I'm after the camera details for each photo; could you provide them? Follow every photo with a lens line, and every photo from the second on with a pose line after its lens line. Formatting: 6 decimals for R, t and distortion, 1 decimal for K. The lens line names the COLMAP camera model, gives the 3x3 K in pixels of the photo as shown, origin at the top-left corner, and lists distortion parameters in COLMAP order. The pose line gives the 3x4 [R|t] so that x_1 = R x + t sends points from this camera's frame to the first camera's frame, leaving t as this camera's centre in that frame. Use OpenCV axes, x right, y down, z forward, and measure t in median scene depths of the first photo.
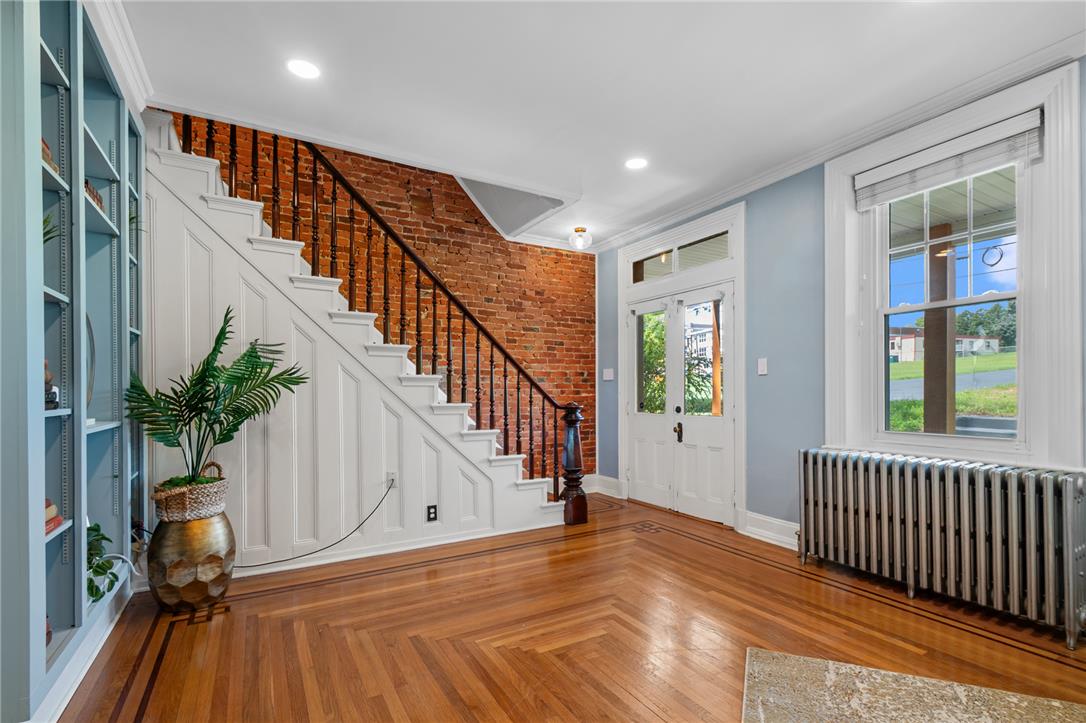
lens RADIAL K [[496.3, 0, 555.1], [0, 496.3, 393.8], [0, 0, 1]] dist [0.009376, -0.000092]
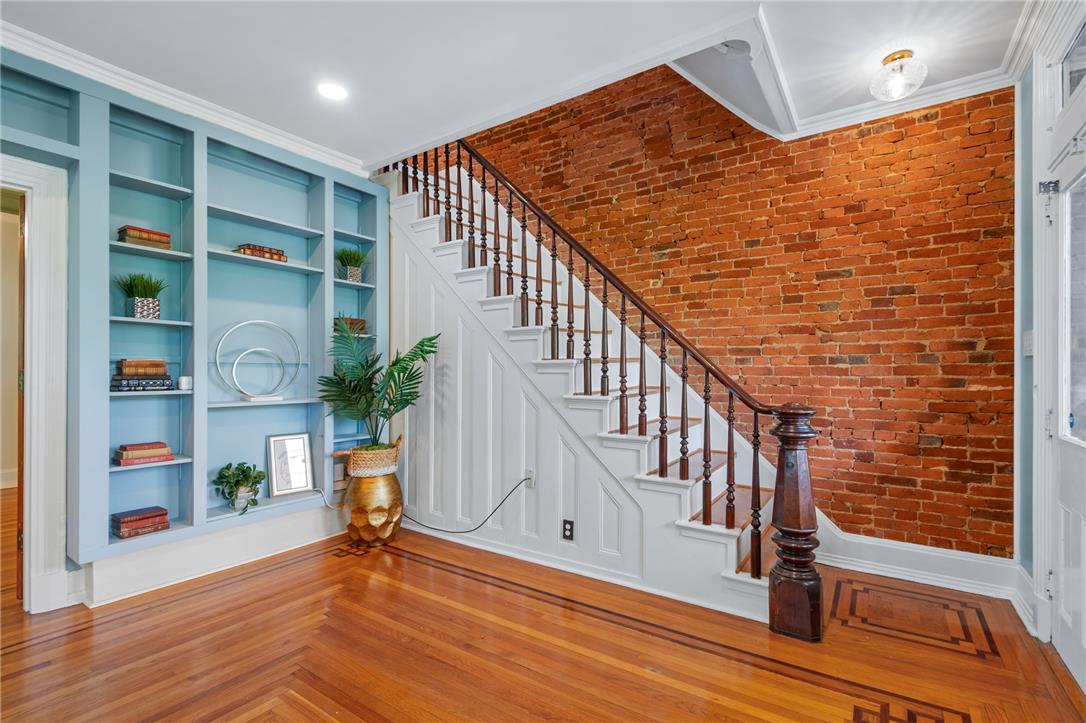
lens RADIAL K [[496.3, 0, 547.3], [0, 496.3, 369.9], [0, 0, 1]] dist [0.009376, -0.000092]
pose [[0.430341, -0.002166, -0.902664, 0.368034], [-0.003218, 0.999987, -0.003933, -0.014356], [0.902661, 0.004597, 0.430328, 0.479491]]
